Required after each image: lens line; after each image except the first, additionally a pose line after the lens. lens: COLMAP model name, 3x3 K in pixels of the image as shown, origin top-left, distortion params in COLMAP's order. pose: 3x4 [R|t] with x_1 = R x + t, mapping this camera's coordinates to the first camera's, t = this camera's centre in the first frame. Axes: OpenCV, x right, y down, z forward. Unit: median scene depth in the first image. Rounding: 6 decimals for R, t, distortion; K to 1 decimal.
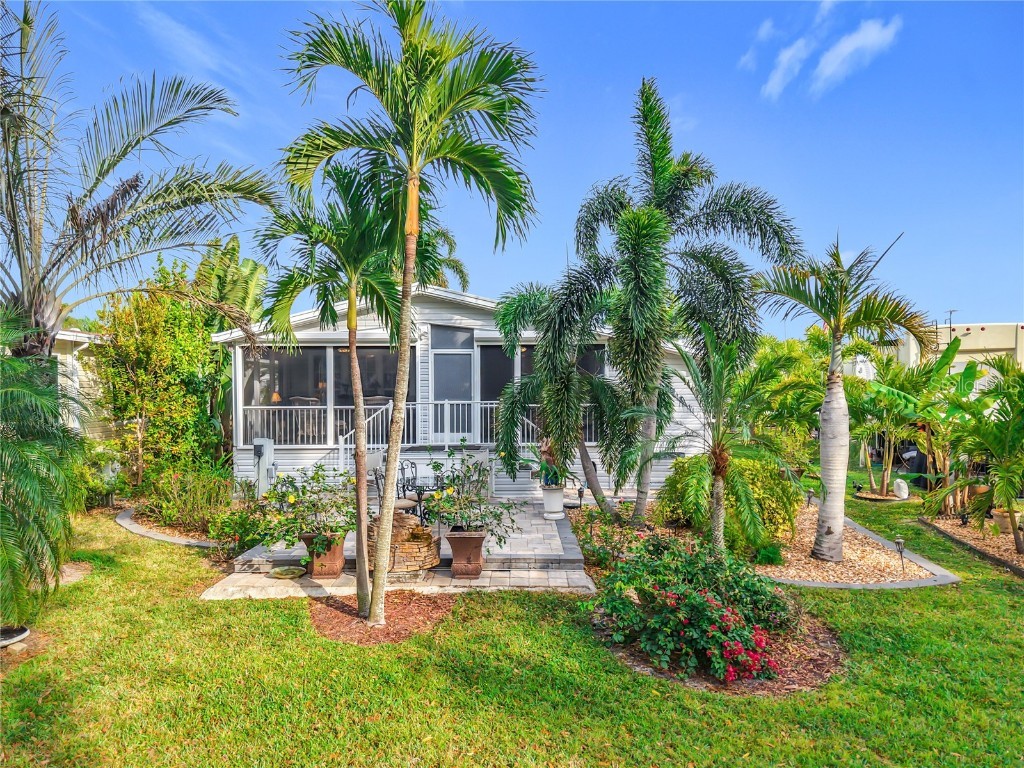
lens RADIAL K [[698.7, 0, 511.1], [0, 698.7, 391.2], [0, 0, 1]] dist [0.038911, -0.039500]
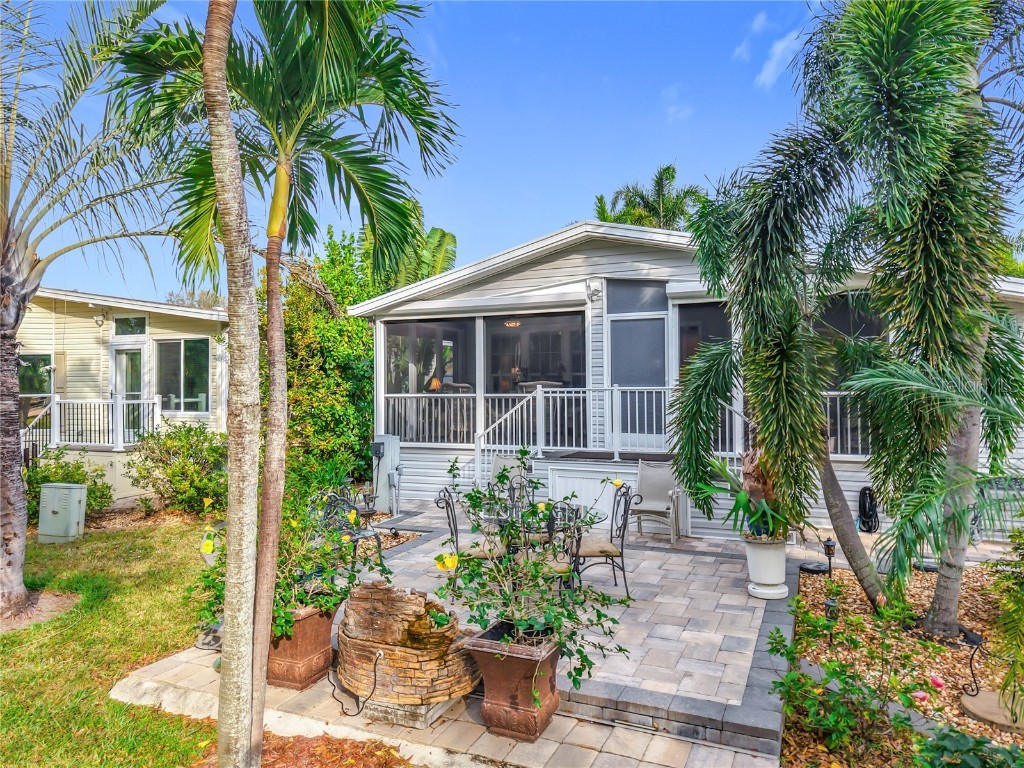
lens RADIAL K [[698.7, 0, 506.6], [0, 698.7, 375.0], [0, 0, 1]] dist [0.038911, -0.039500]
pose [[0.913666, -0.008100, -0.406386, 0.080217], [0.001880, 0.999875, -0.015704, 0.012709], [0.406462, 0.013584, 0.913566, 0.321284]]
